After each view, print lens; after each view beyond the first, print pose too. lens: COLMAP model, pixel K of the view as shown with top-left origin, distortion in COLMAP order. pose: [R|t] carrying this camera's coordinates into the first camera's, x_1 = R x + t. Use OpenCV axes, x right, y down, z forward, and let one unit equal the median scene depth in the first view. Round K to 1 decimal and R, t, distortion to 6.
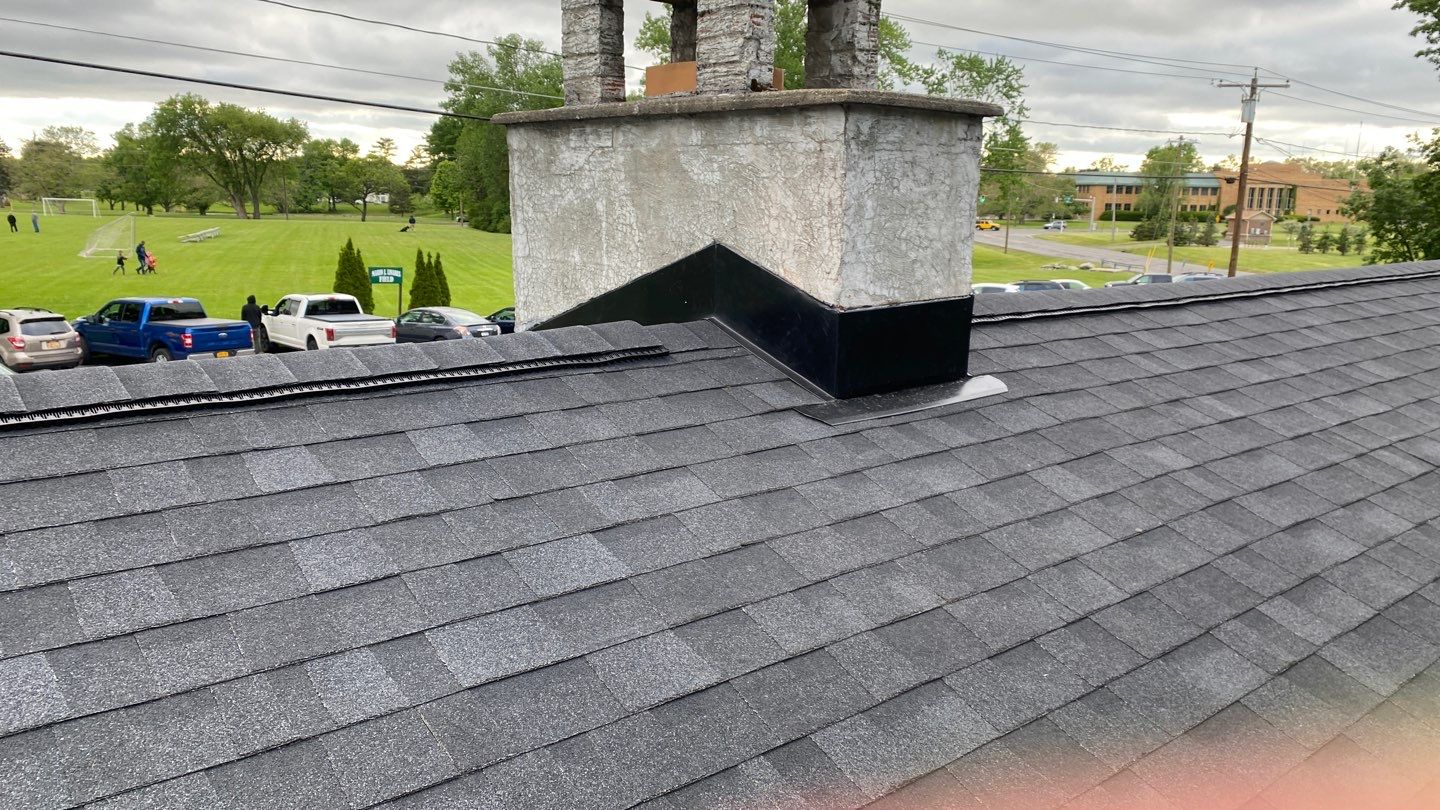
lens RADIAL K [[1104.2, 0, 693.8], [0, 1104.2, 410.3], [0, 0, 1]] dist [0.034956, -0.003080]
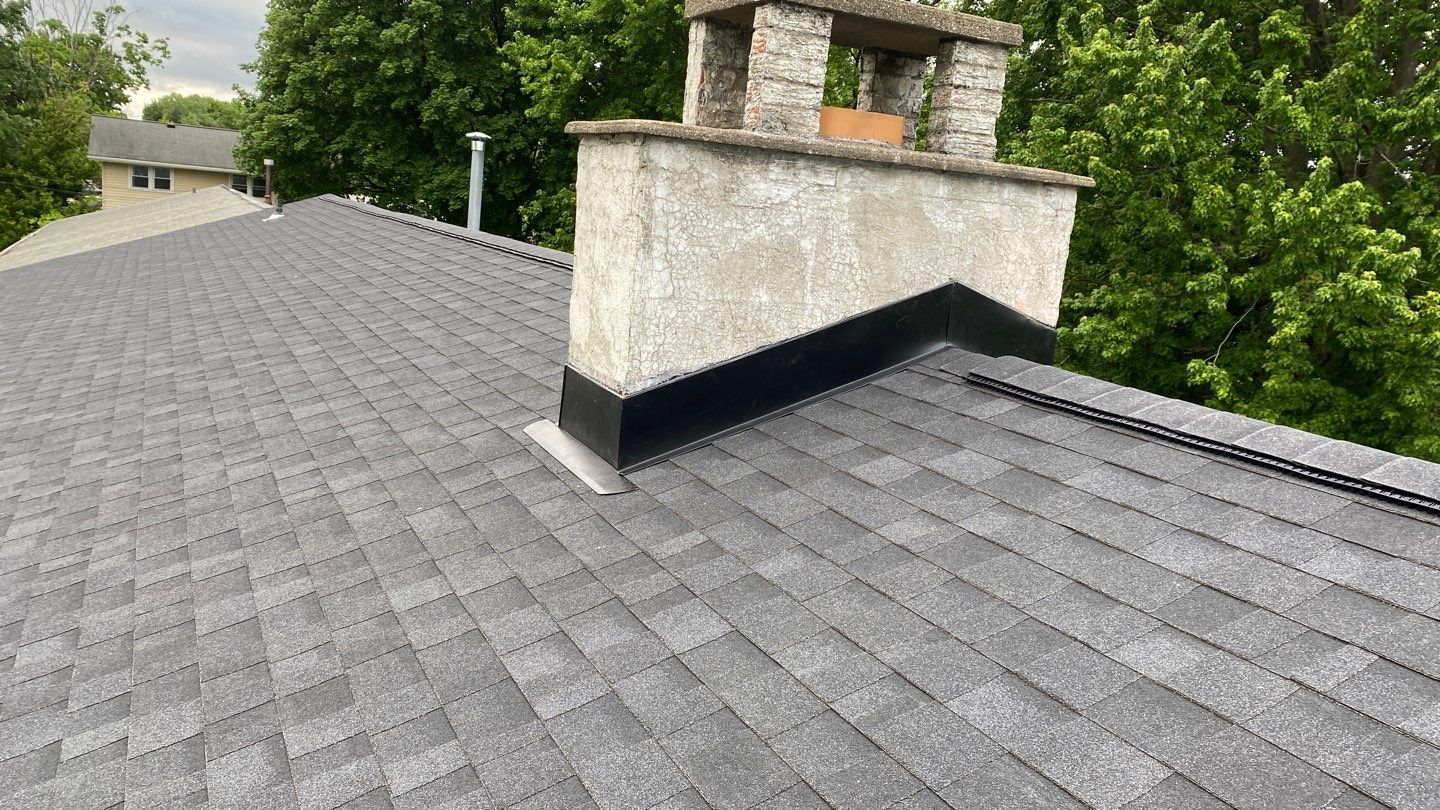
lens RADIAL K [[1094.6, 0, 742.3], [0, 1094.6, 411.3], [0, 0, 1]] dist [0.063244, -0.086981]
pose [[0.218408, -0.178649, 0.959366, -1.050809], [0.106967, 0.981559, 0.158430, -0.200034], [-0.969977, 0.068018, 0.233490, 0.844399]]
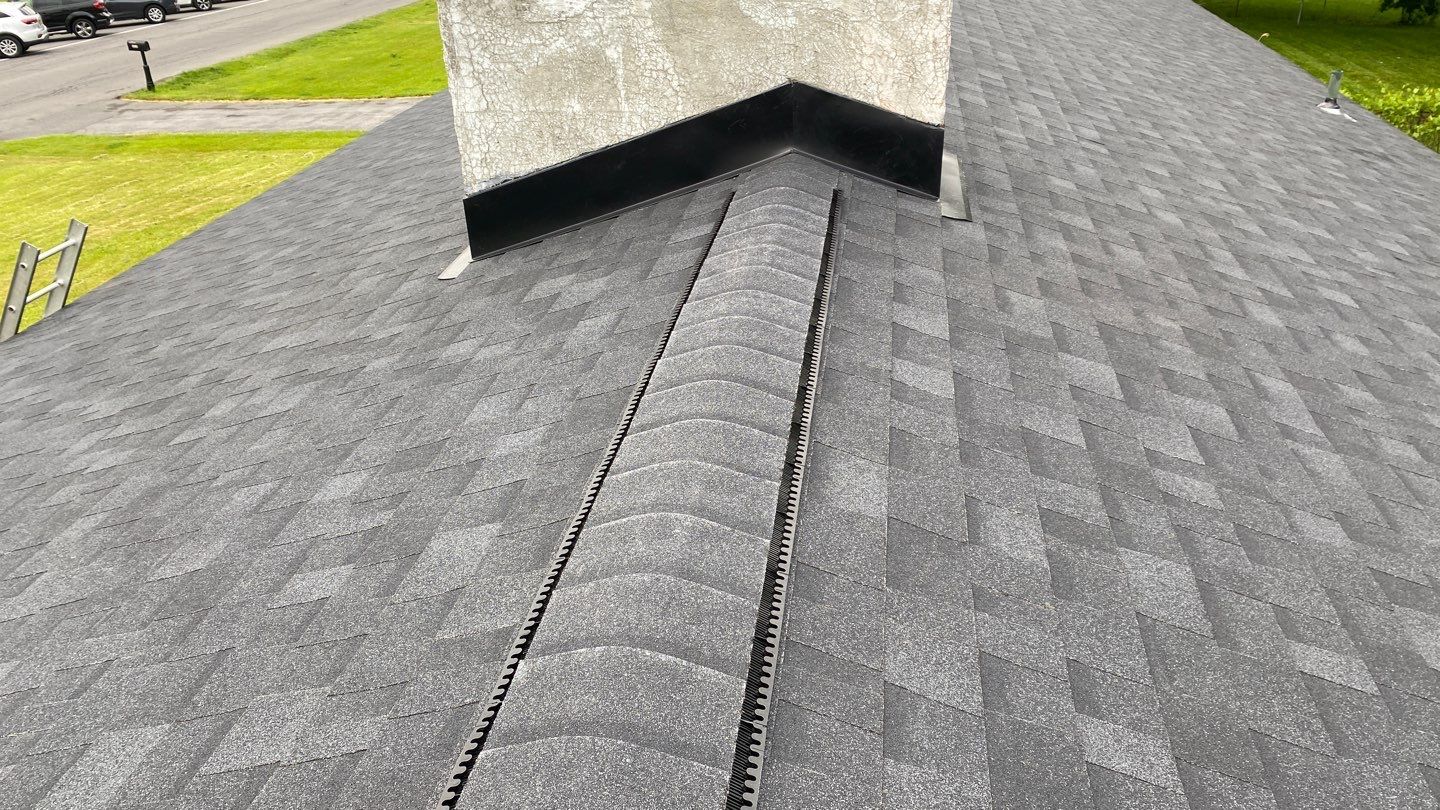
lens RADIAL K [[1128.9, 0, 719.5], [0, 1128.9, 386.2], [0, 0, 1]] dist [0.052690, -0.071689]
pose [[0.739850, -0.332100, 0.585091, -0.718061], [0.174414, 0.934619, 0.309947, -0.205246], [-0.649770, -0.127266, 0.749401, 0.128774]]
